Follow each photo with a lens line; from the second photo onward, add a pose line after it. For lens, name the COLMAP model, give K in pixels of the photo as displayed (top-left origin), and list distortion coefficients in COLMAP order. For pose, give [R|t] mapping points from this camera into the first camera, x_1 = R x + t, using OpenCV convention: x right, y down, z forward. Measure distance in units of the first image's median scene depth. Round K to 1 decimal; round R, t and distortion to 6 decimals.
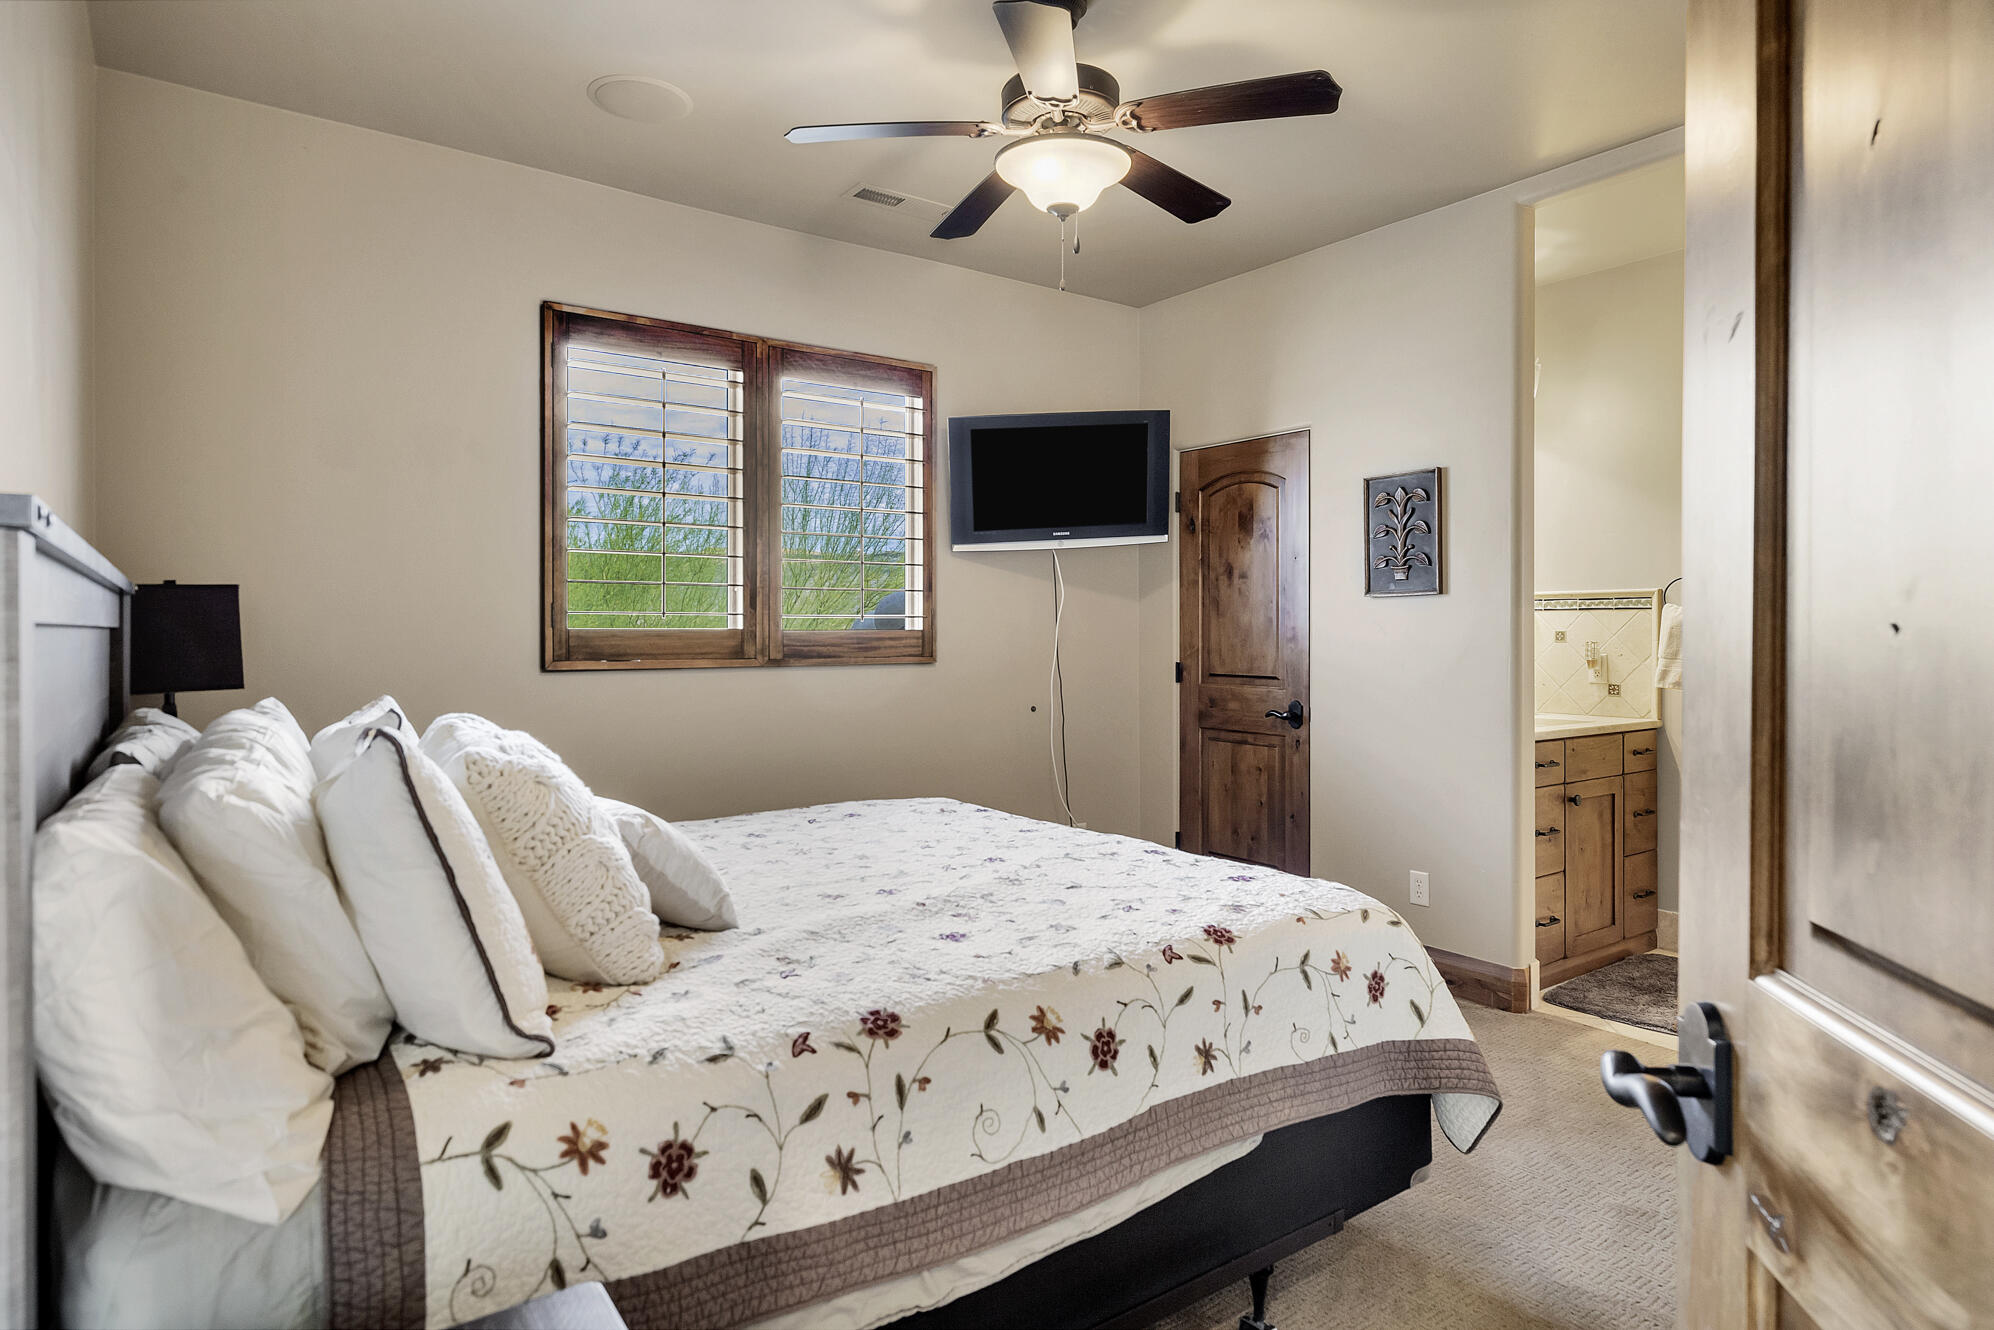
lens RADIAL K [[1117.5, 0, 997.0], [0, 1117.5, 665.0], [0, 0, 1]] dist [-0.004574, -0.001717]
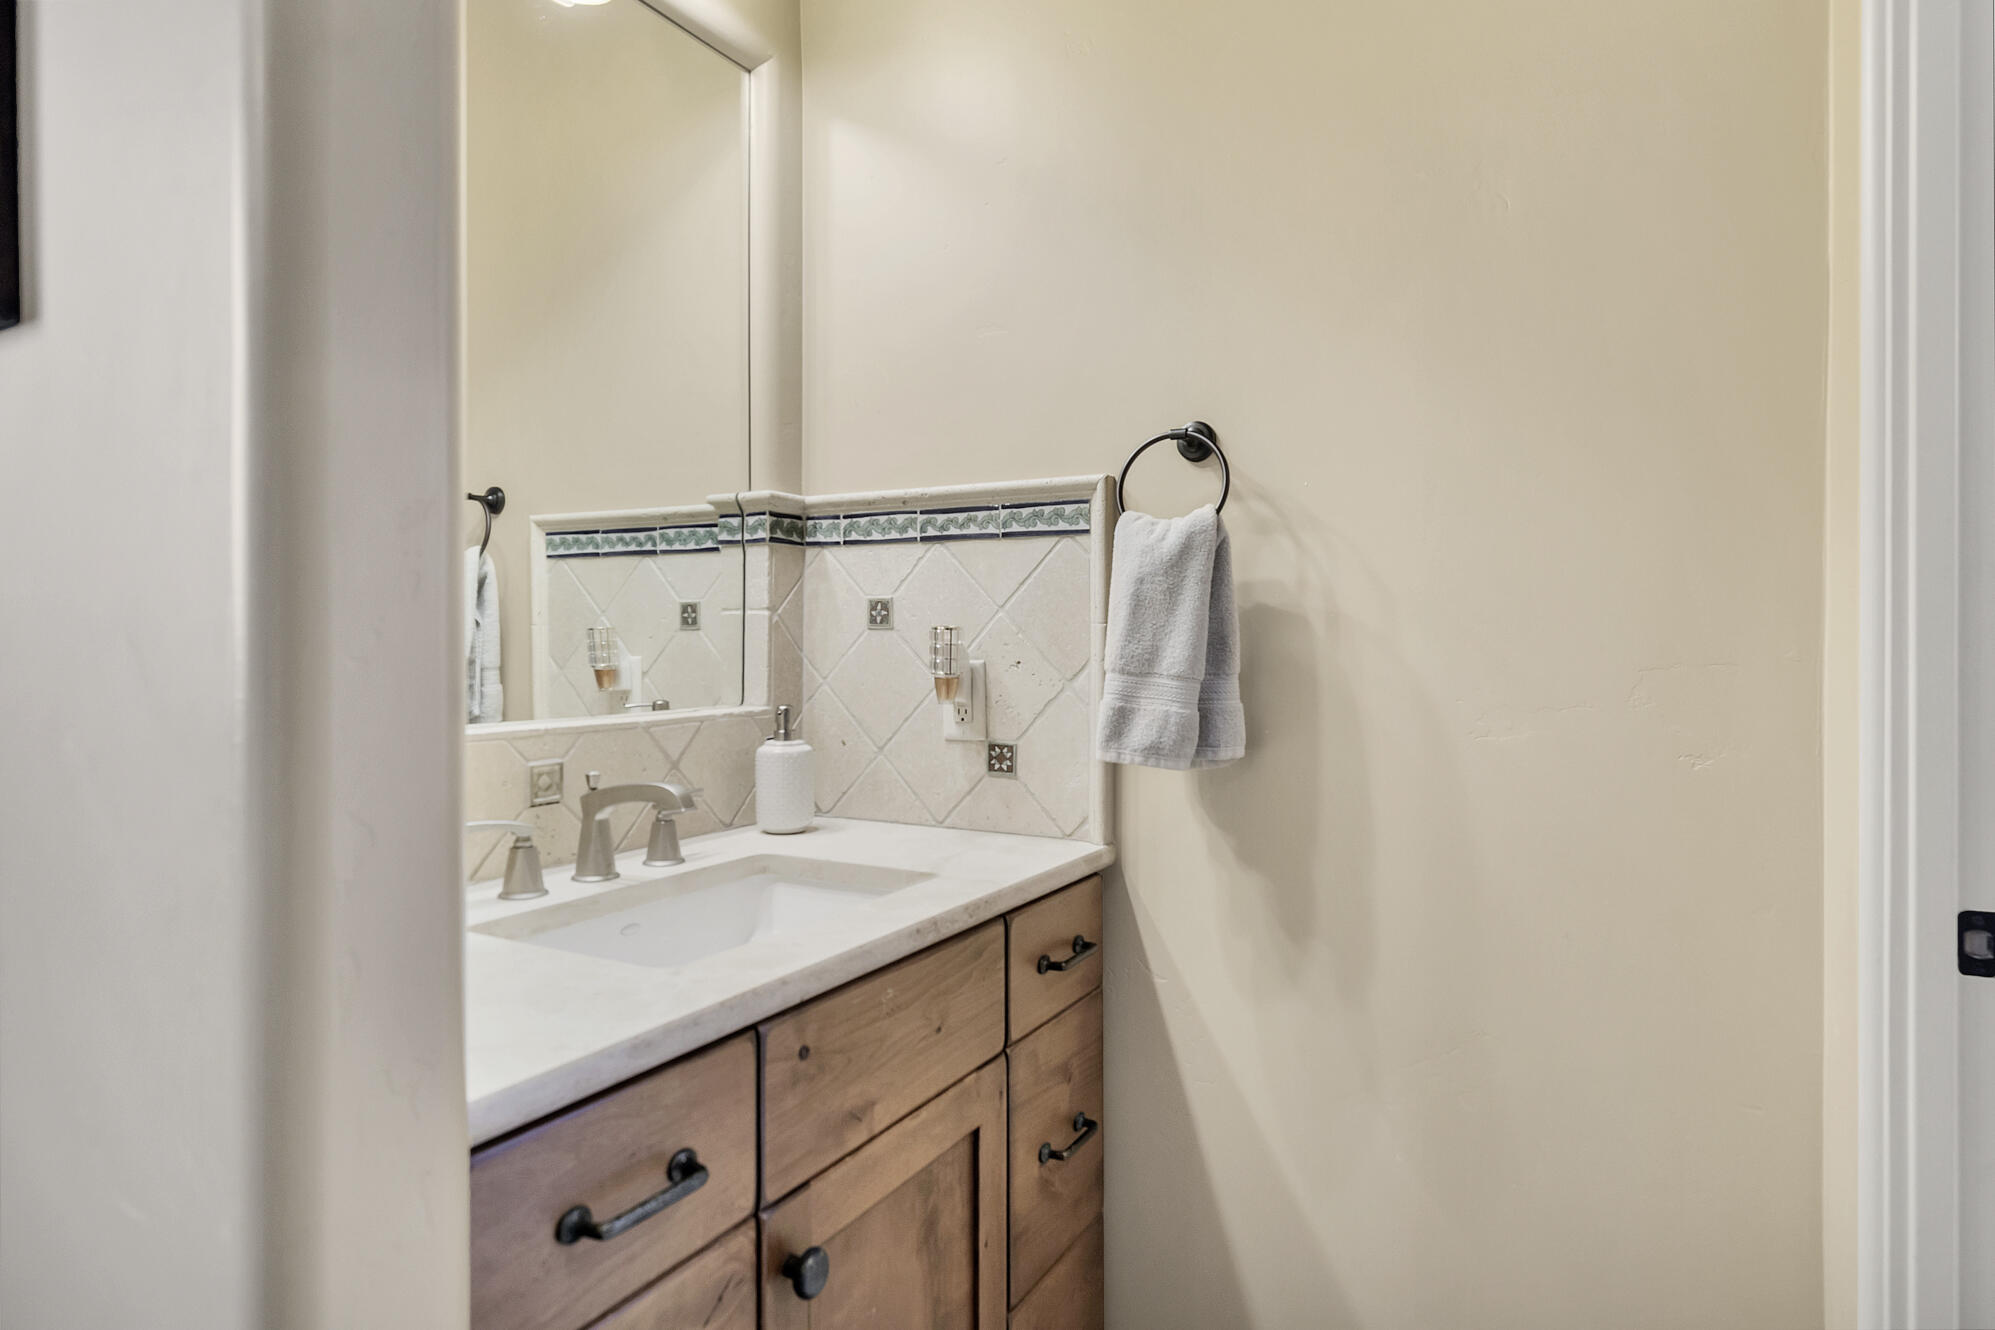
lens RADIAL K [[1118.0, 0, 997.5], [0, 1118.0, 665.0], [0, 0, 1]] dist [-0.004574, -0.001717]
pose [[0.906332, 0.007207, 0.422506, 0.417584], [-0.001124, 0.999892, -0.014645, -0.003295], [-0.422566, 0.012798, 0.906242, 0.702410]]
